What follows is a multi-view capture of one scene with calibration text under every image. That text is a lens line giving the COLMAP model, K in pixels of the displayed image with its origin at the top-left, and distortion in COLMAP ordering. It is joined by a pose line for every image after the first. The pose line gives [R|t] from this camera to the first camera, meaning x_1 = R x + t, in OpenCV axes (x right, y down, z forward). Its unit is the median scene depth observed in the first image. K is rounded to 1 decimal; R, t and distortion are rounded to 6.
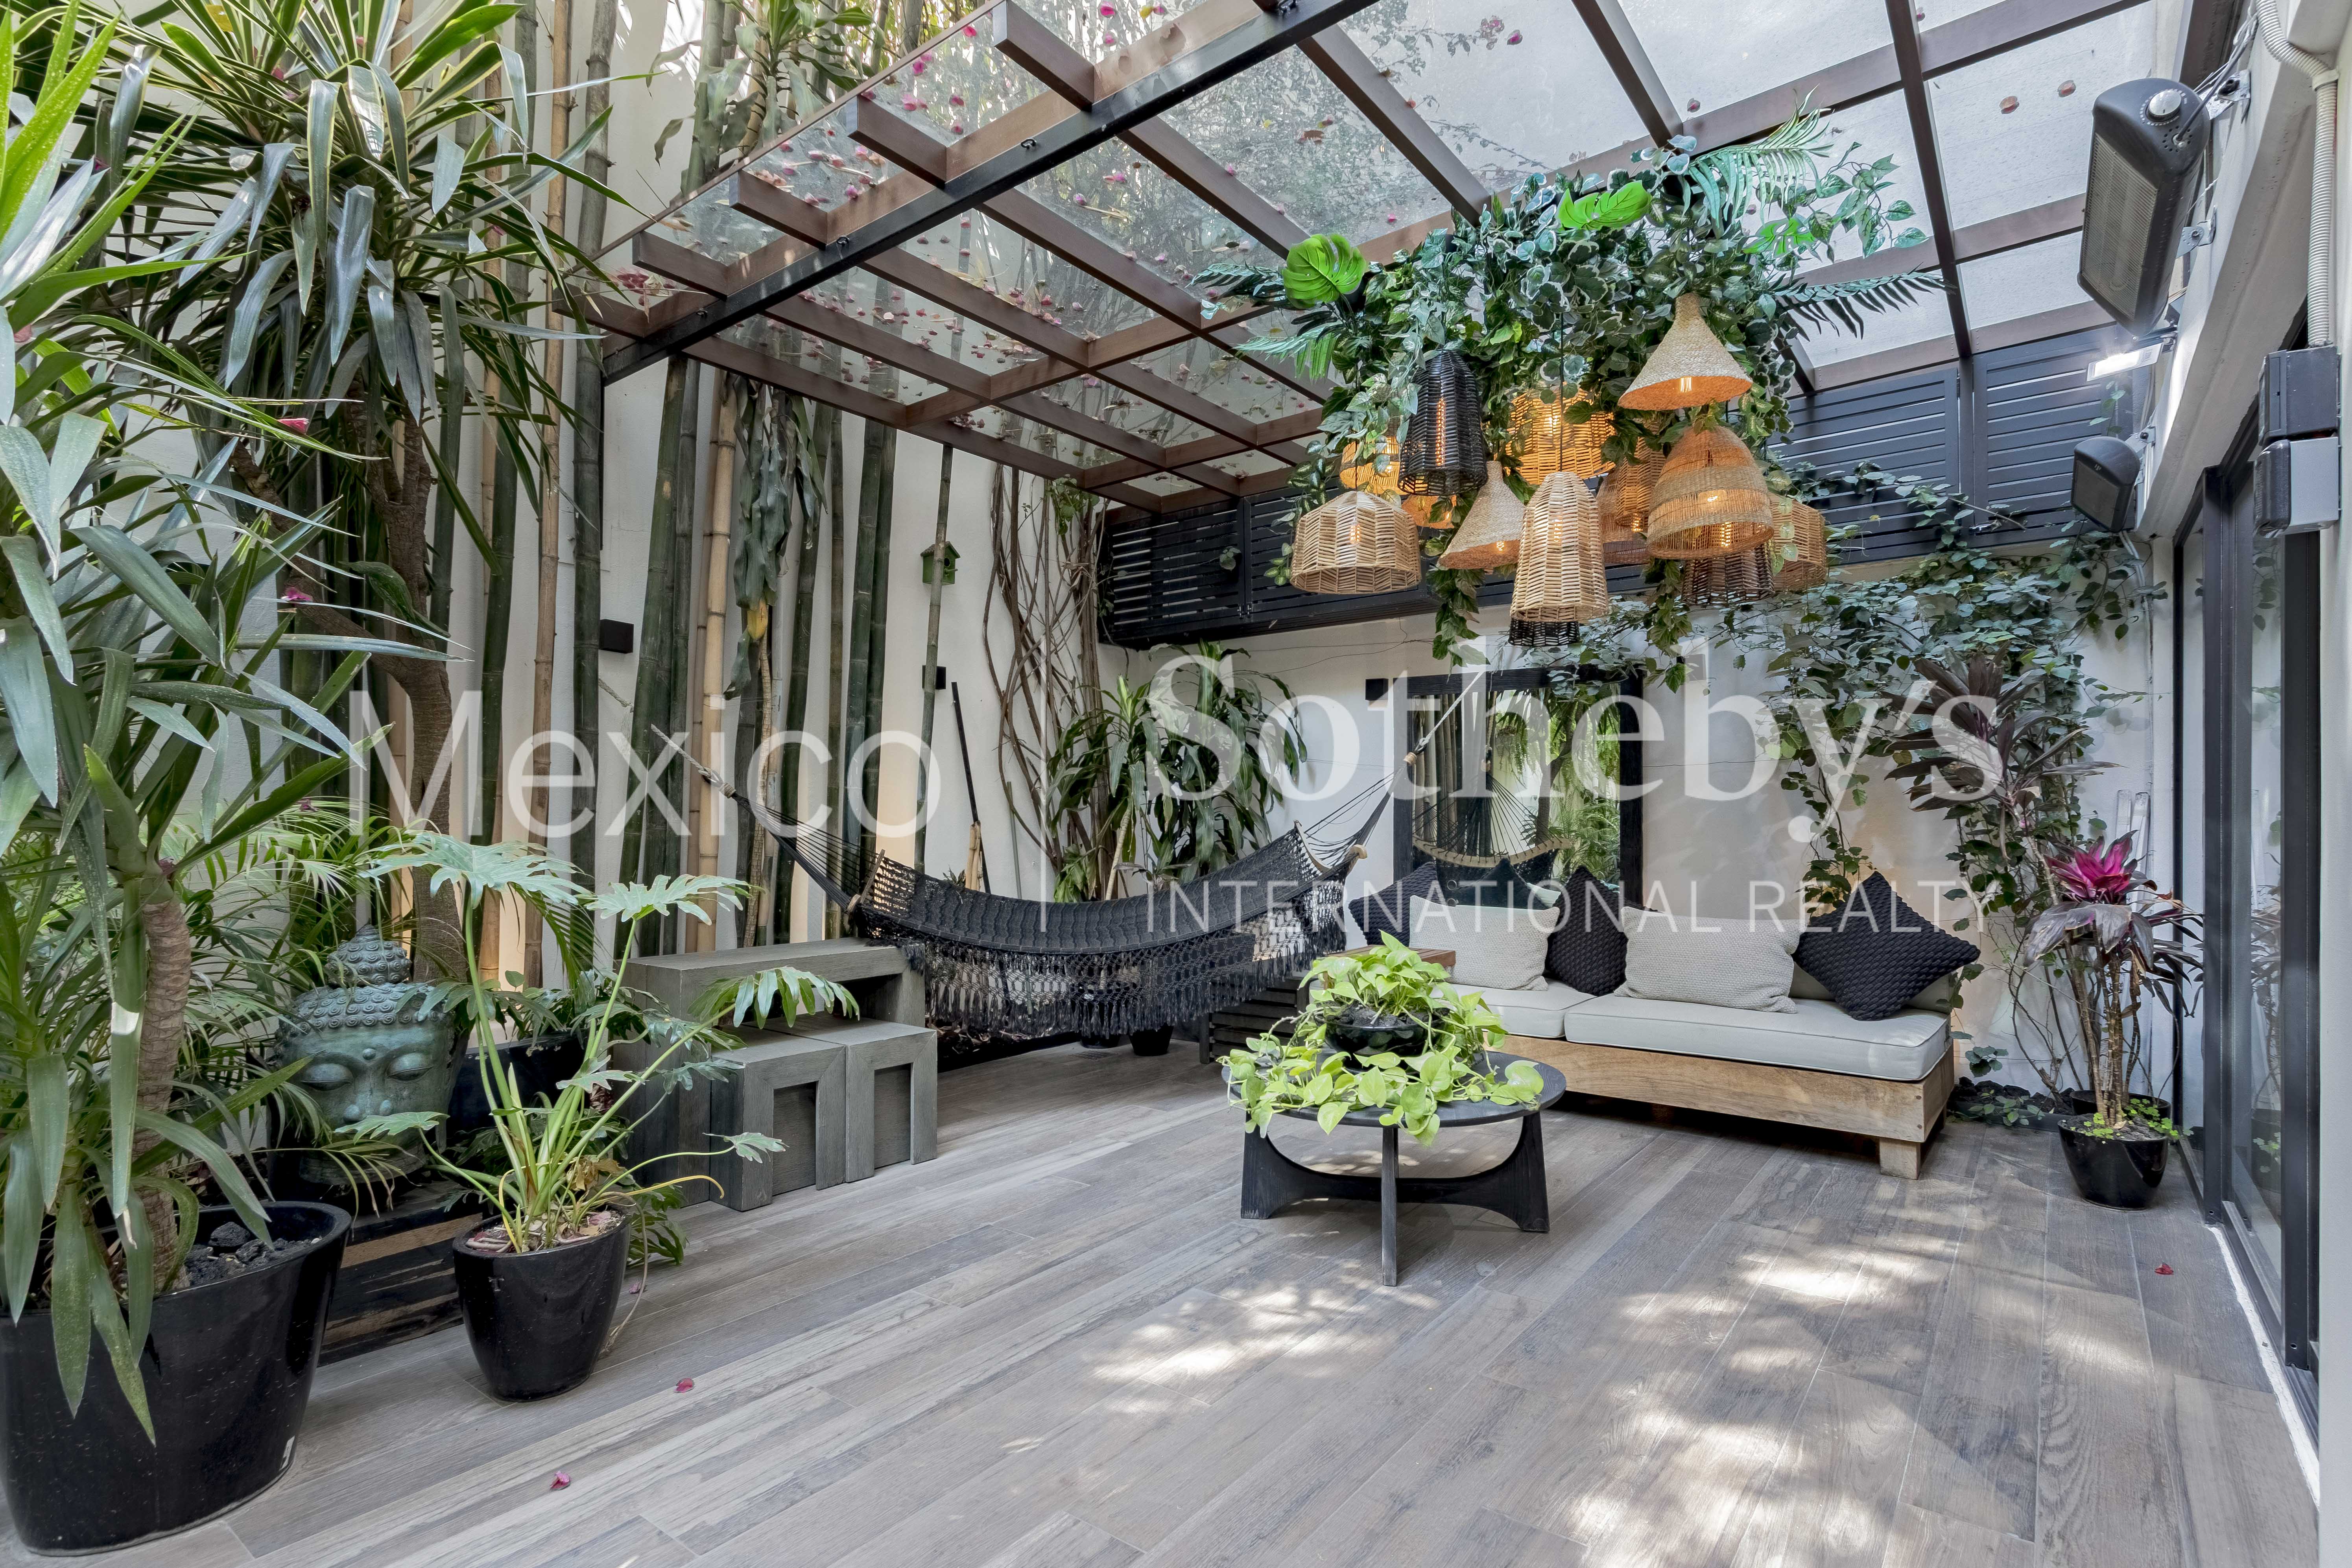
lens RADIAL K [[1074.6, 0, 1177.9], [0, 1074.6, 805.6], [0, 0, 1]] dist [-0.000138, -0.001558]
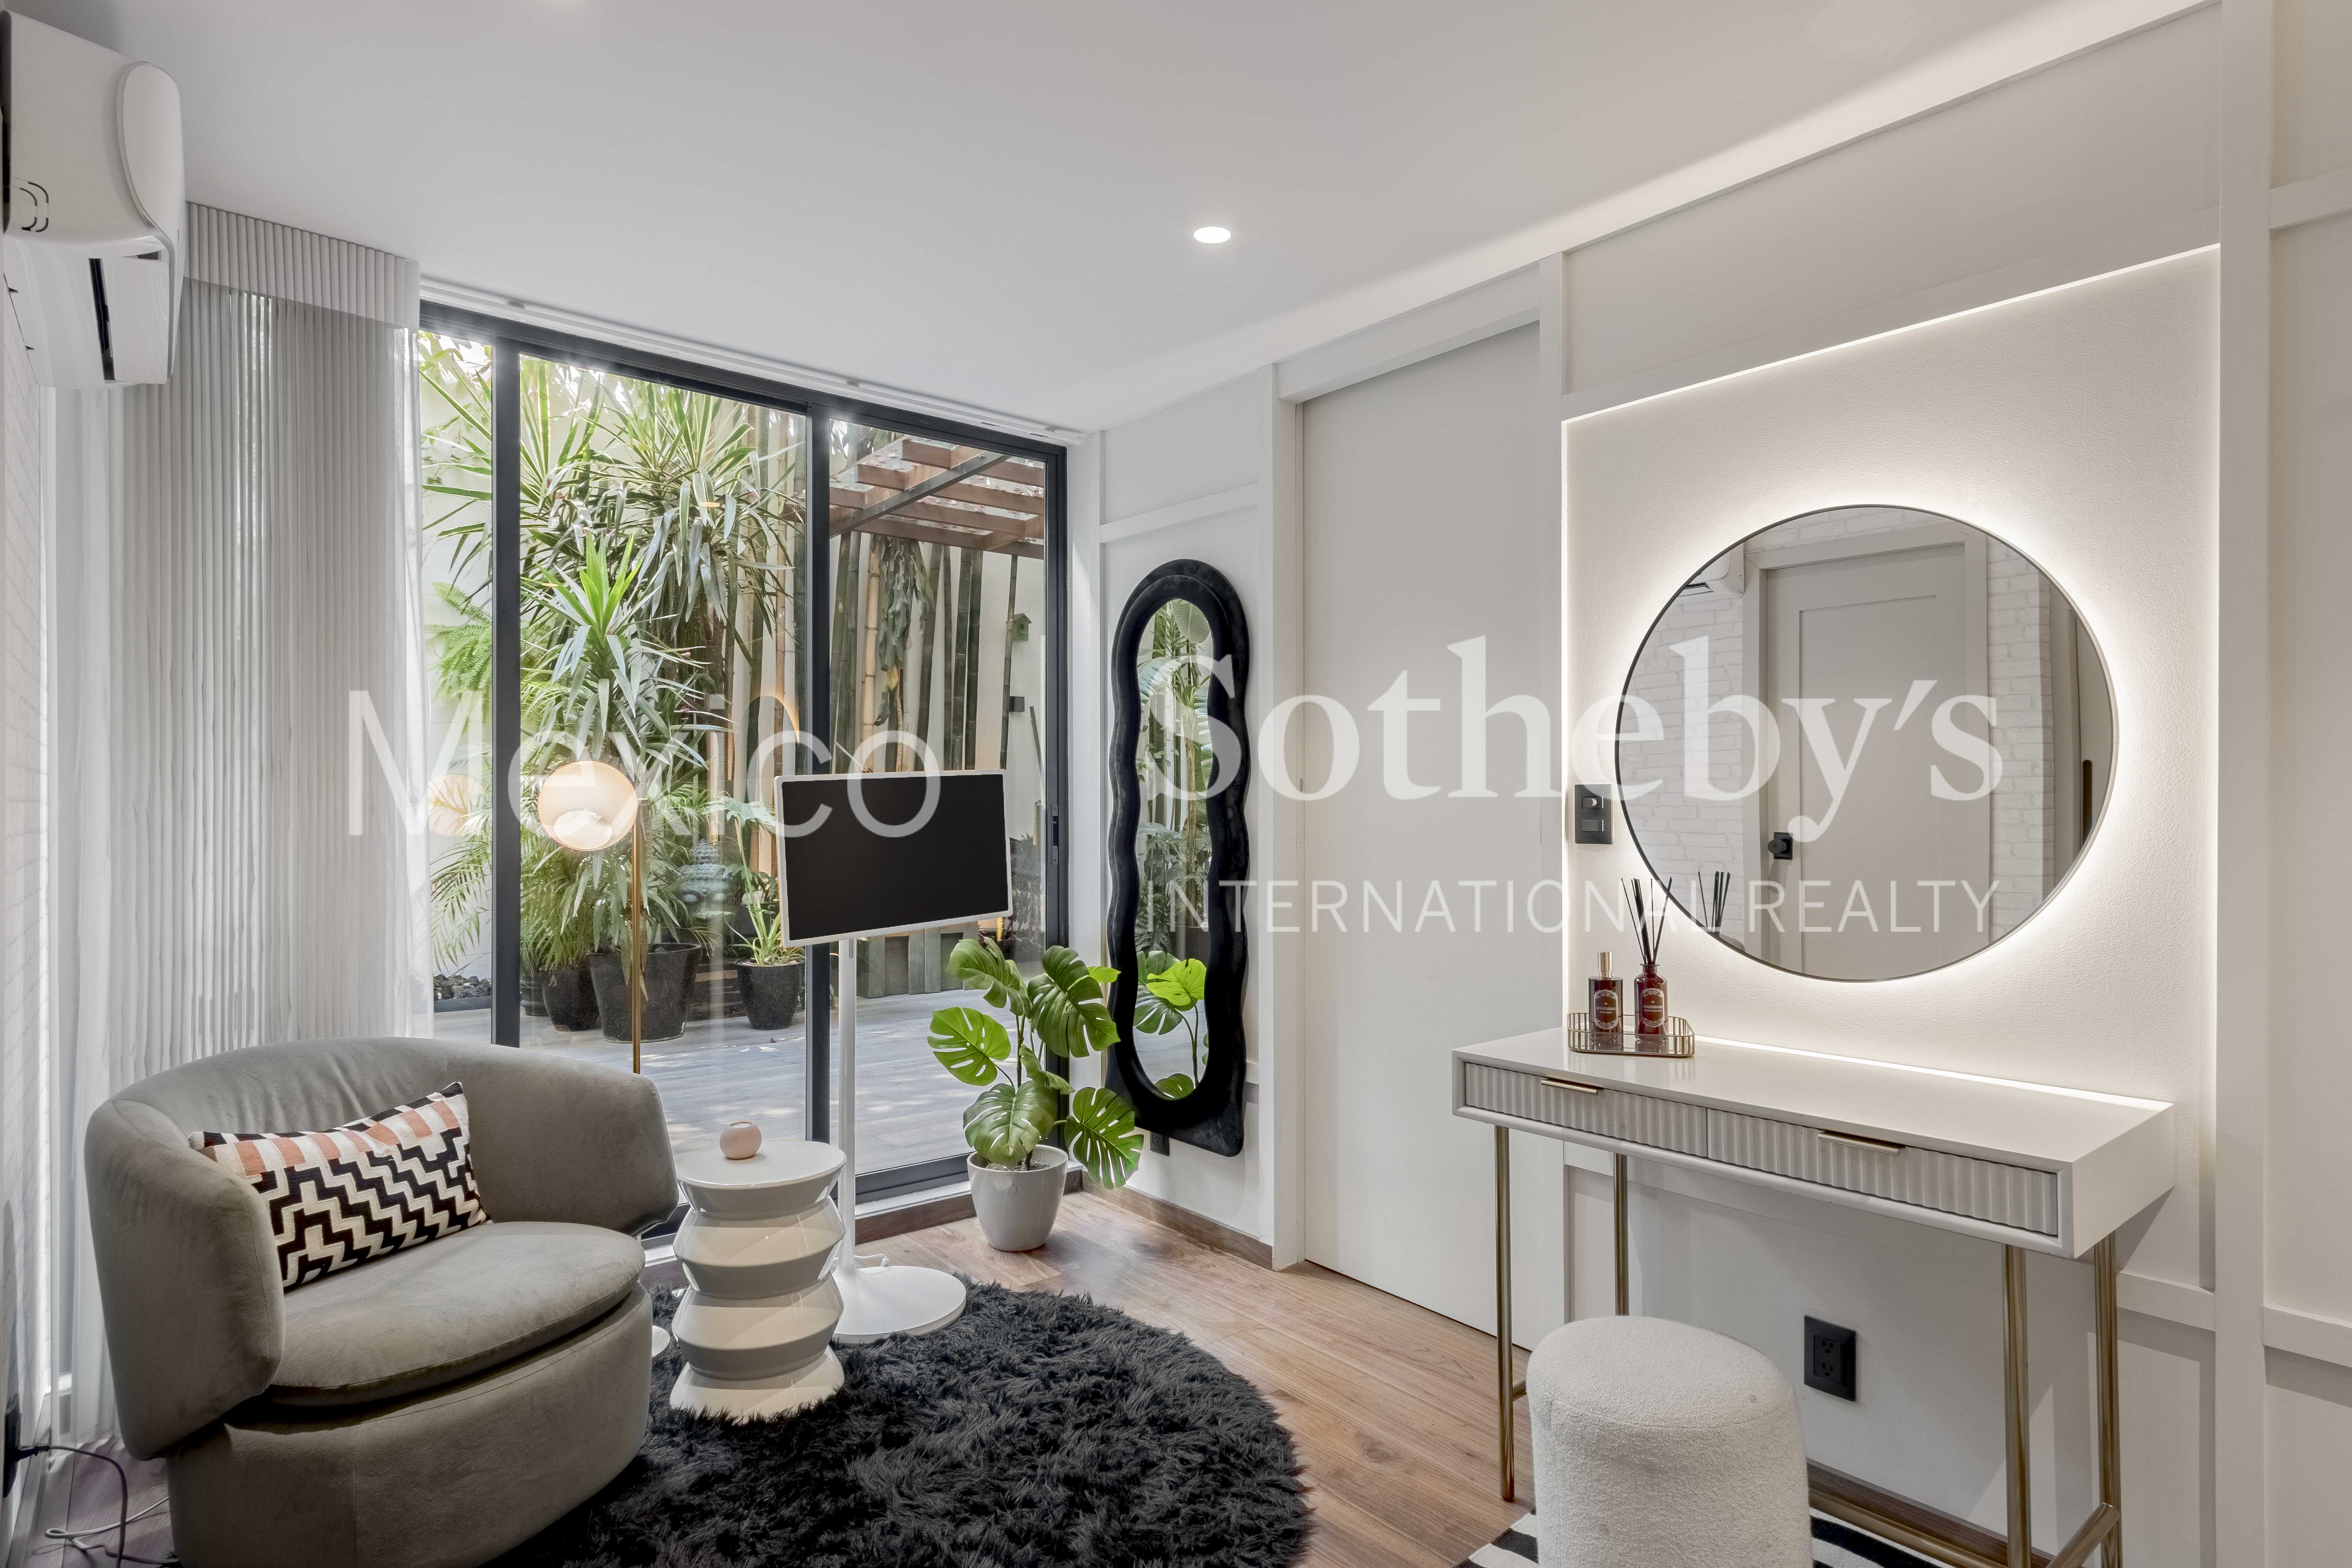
lens RADIAL K [[1251.0, 0, 1176.5], [0, 1251.0, 784.9], [0, 0, 1]] dist [0.006074, 0.000932]
pose [[0.967744, -0.005647, -0.251871, 0.546390], [0.005484, 0.999984, -0.001351, 0.002394], [0.251874, -0.000074, 0.967760, -0.809937]]
